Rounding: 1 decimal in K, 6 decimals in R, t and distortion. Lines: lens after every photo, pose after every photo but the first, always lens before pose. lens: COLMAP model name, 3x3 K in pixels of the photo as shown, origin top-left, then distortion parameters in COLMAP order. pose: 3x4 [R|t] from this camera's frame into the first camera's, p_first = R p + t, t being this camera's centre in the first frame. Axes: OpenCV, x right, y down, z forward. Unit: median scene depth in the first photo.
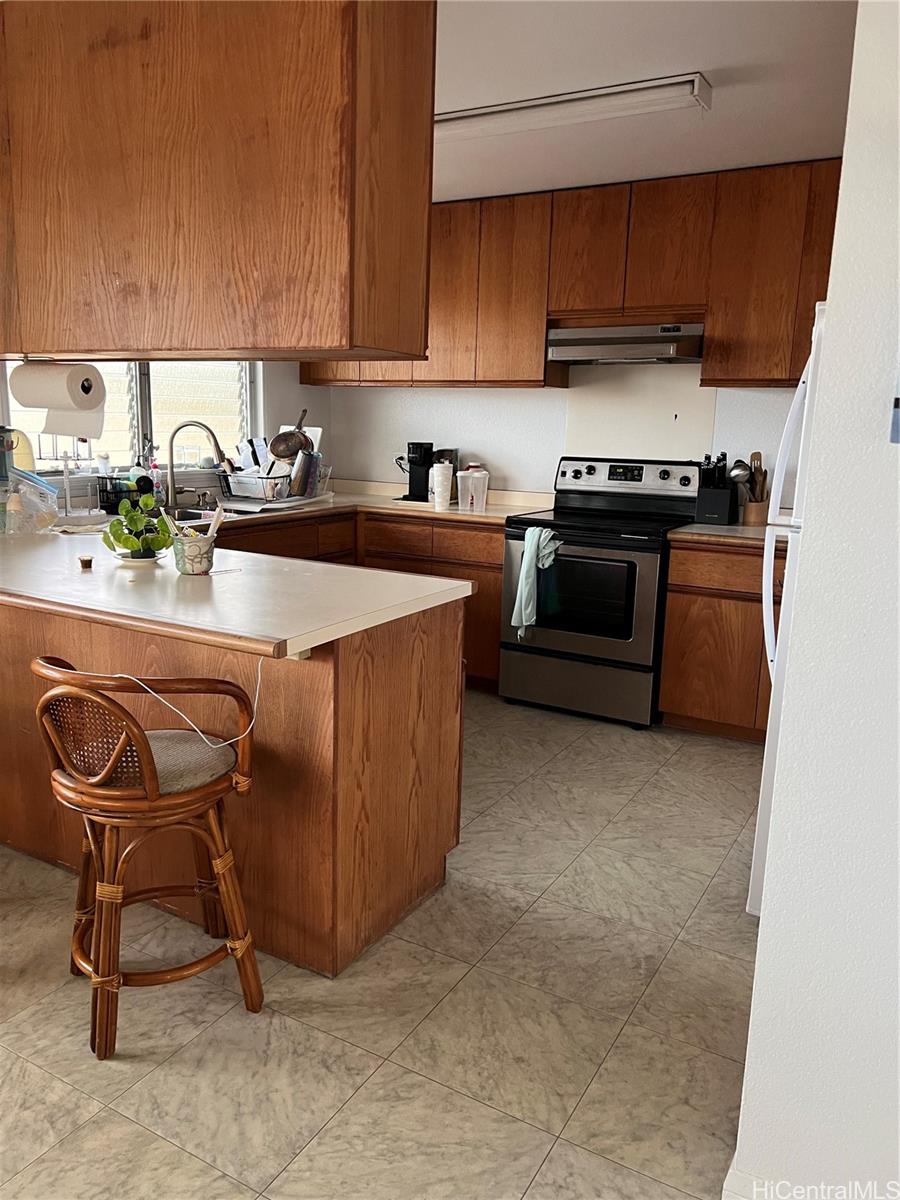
lens RADIAL K [[903.4, 0, 443.3], [0, 903.4, 593.1], [0, 0, 1]] dist [0.053714, -0.053973]
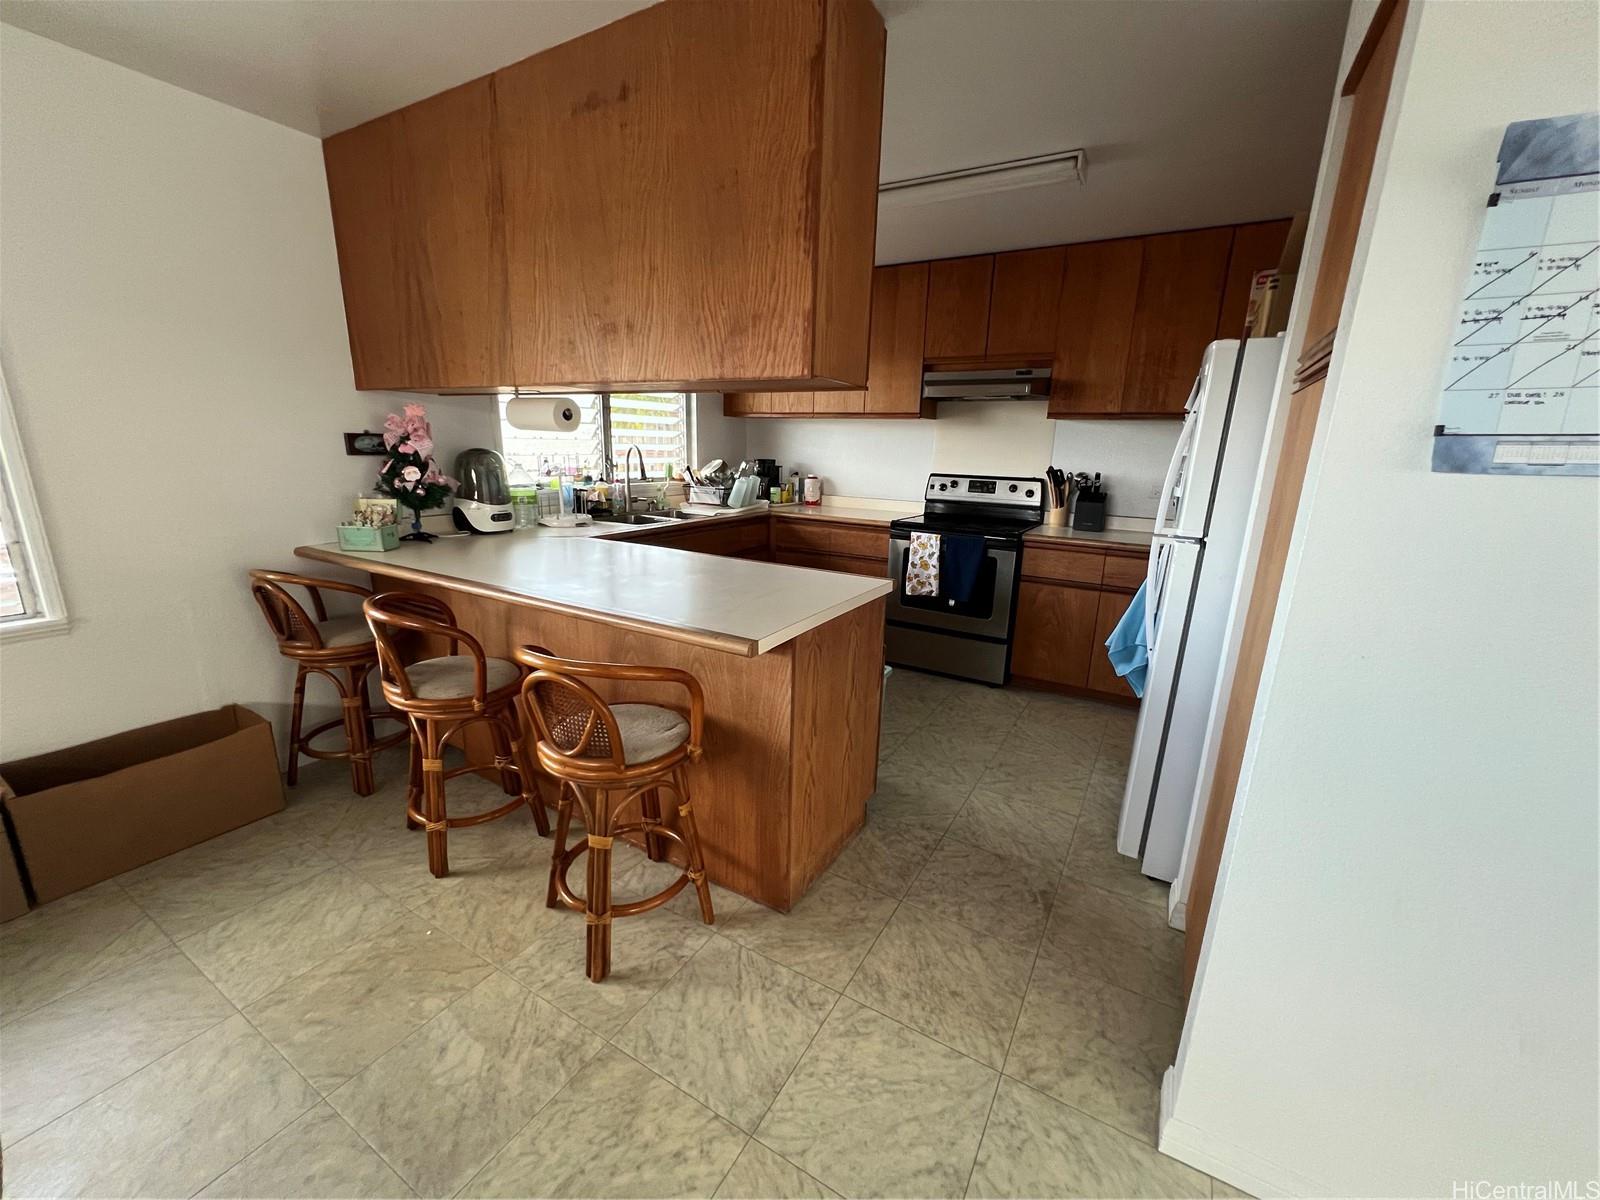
lens RADIAL K [[641.3, 0, 806.2], [0, 641.3, 601.9], [0, 0, 1]] dist [-0.001307, 0.000672]
pose [[0.999992, 0.002713, 0.003073, -0.095895], [-0.002866, 0.998700, 0.050899, -0.029949], [-0.002931, -0.050908, 0.998699, 0.172249]]
